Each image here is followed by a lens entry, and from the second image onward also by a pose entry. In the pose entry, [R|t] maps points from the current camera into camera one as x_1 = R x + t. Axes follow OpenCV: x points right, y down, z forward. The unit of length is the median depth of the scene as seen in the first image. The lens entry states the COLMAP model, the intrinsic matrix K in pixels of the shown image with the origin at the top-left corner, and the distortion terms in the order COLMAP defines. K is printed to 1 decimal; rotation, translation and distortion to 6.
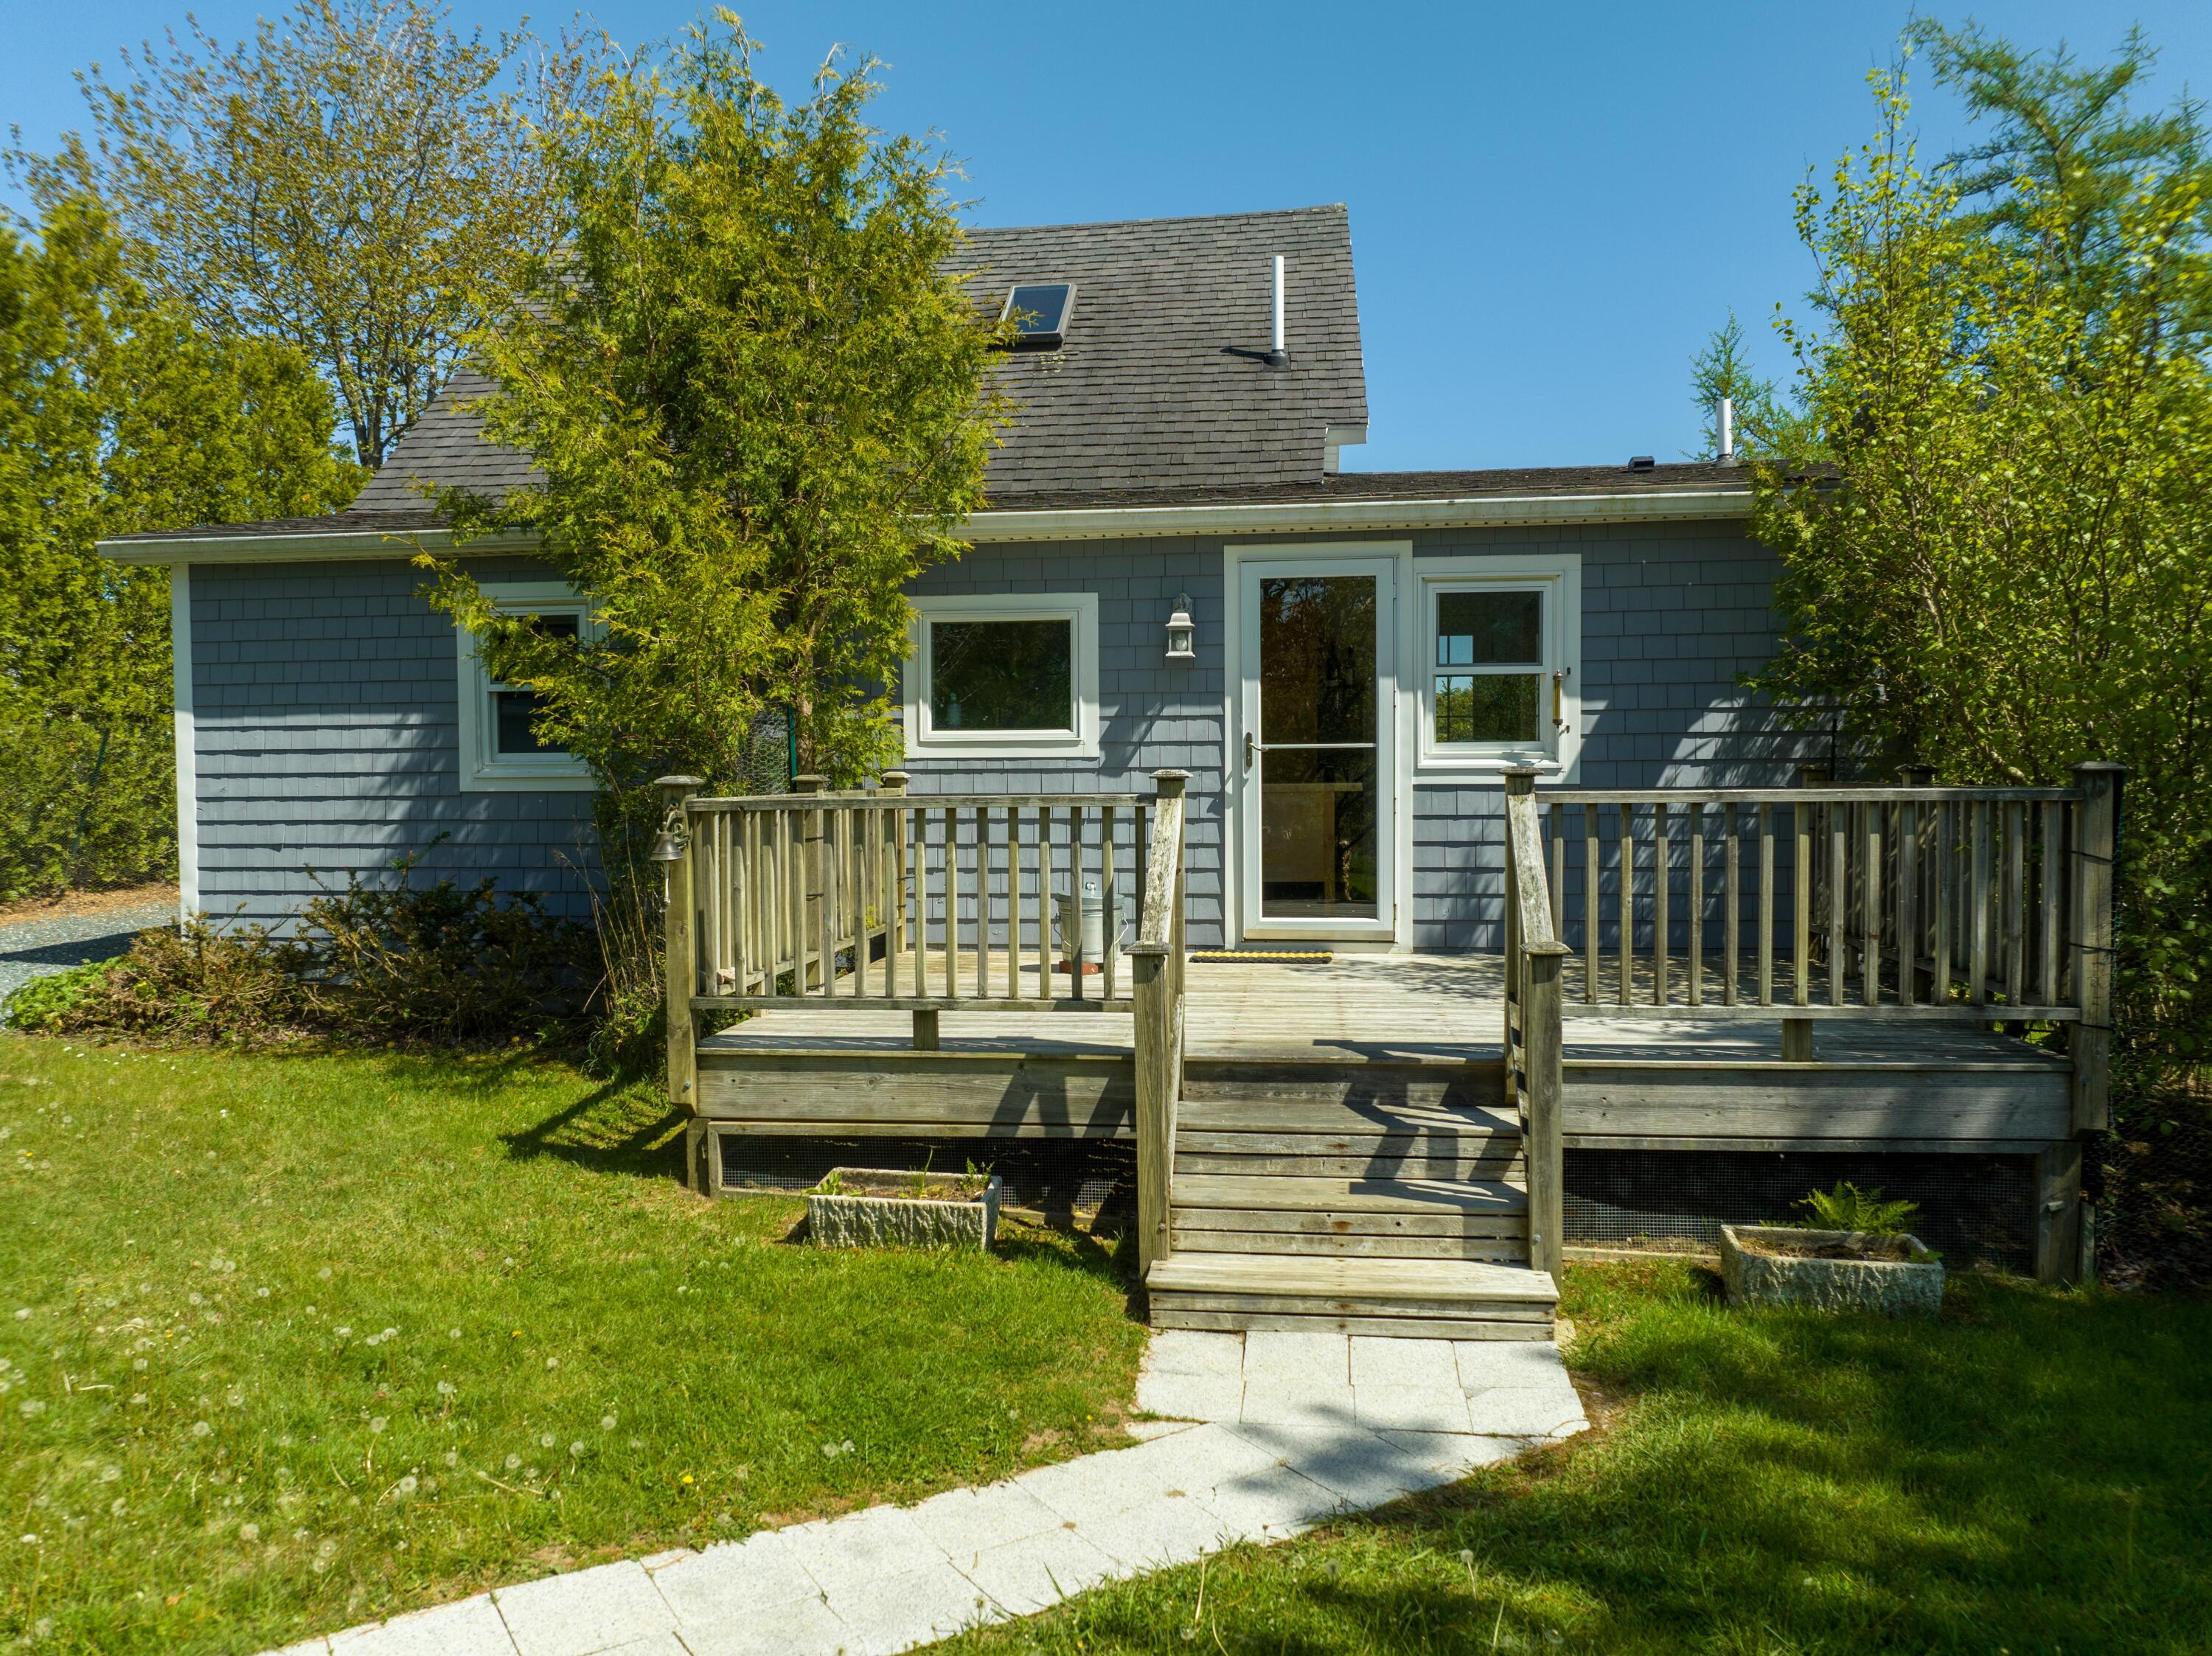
lens RADIAL K [[1561.7, 0, 1098.4], [0, 1561.7, 825.2], [0, 0, 1]] dist [-0.043380, 0.015978]
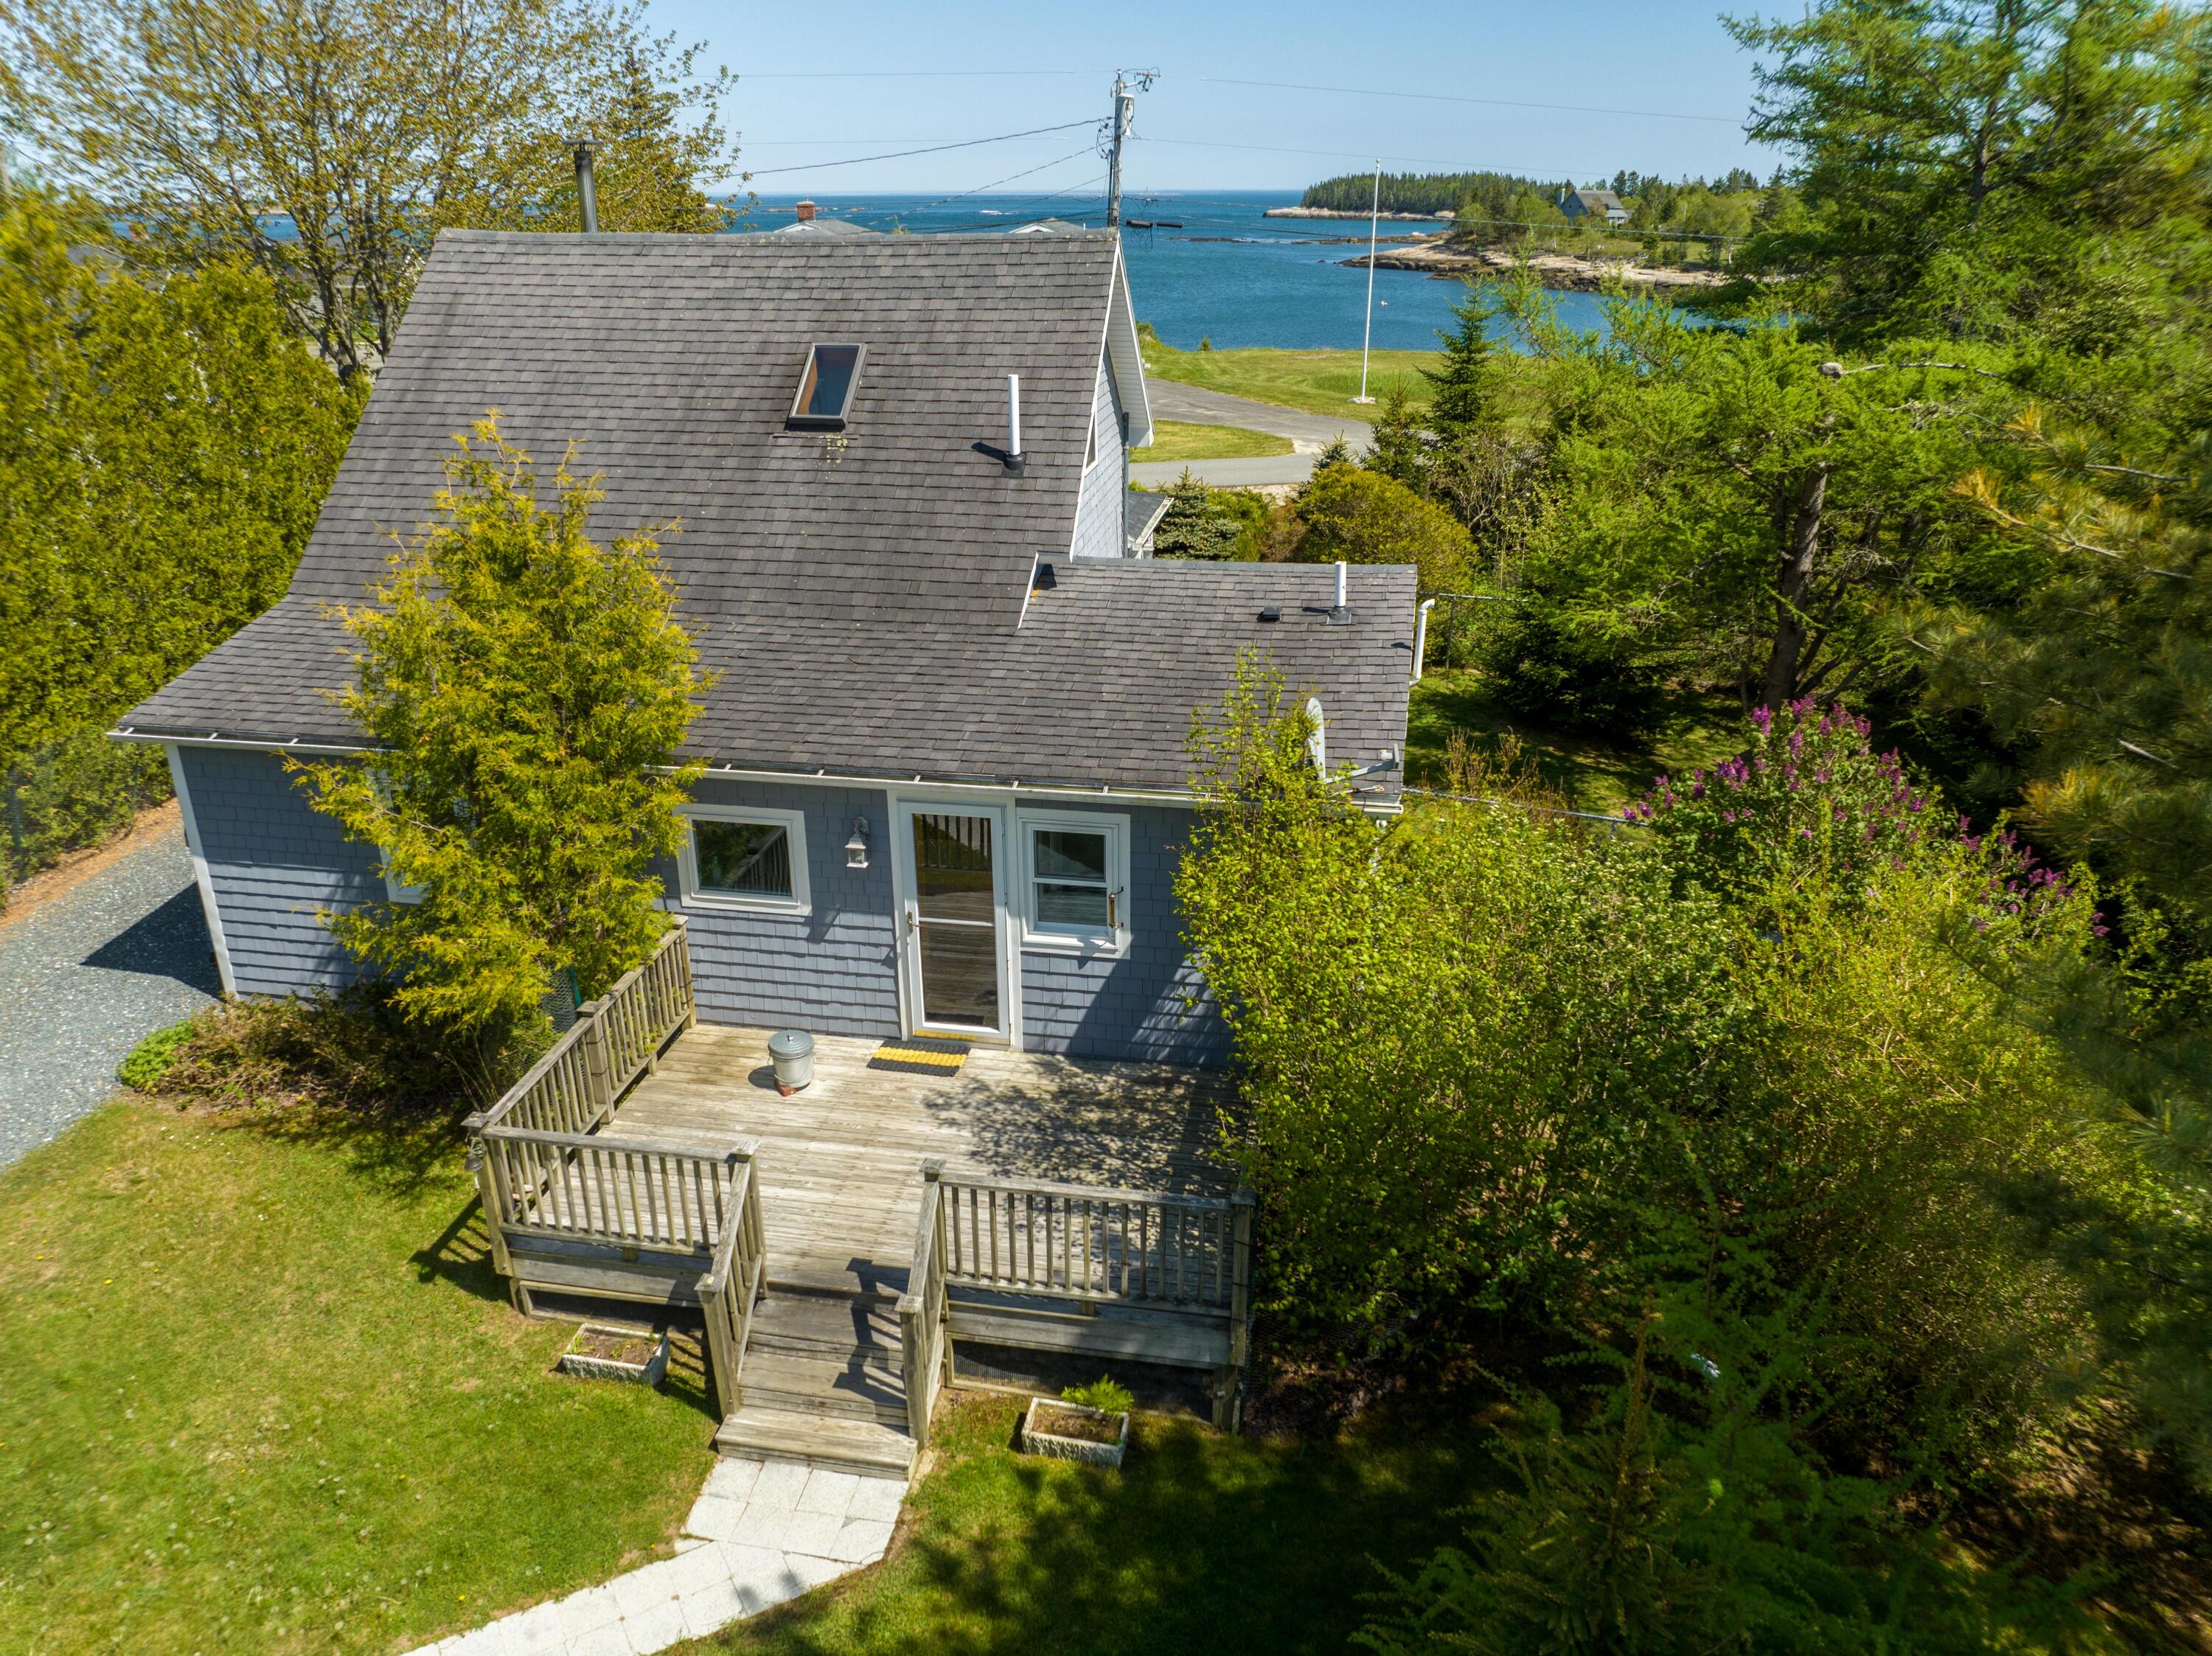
lens RADIAL K [[1561.7, 0, 1109.0], [0, 1561.7, 830.6], [0, 0, 1]] dist [-0.043380, 0.015978]
pose [[0.998988, 0.019403, -0.040583, 0.343817], [-0.003780, 0.935203, 0.354091, -0.652312], [0.044824, -0.353579, 0.934330, -0.320330]]
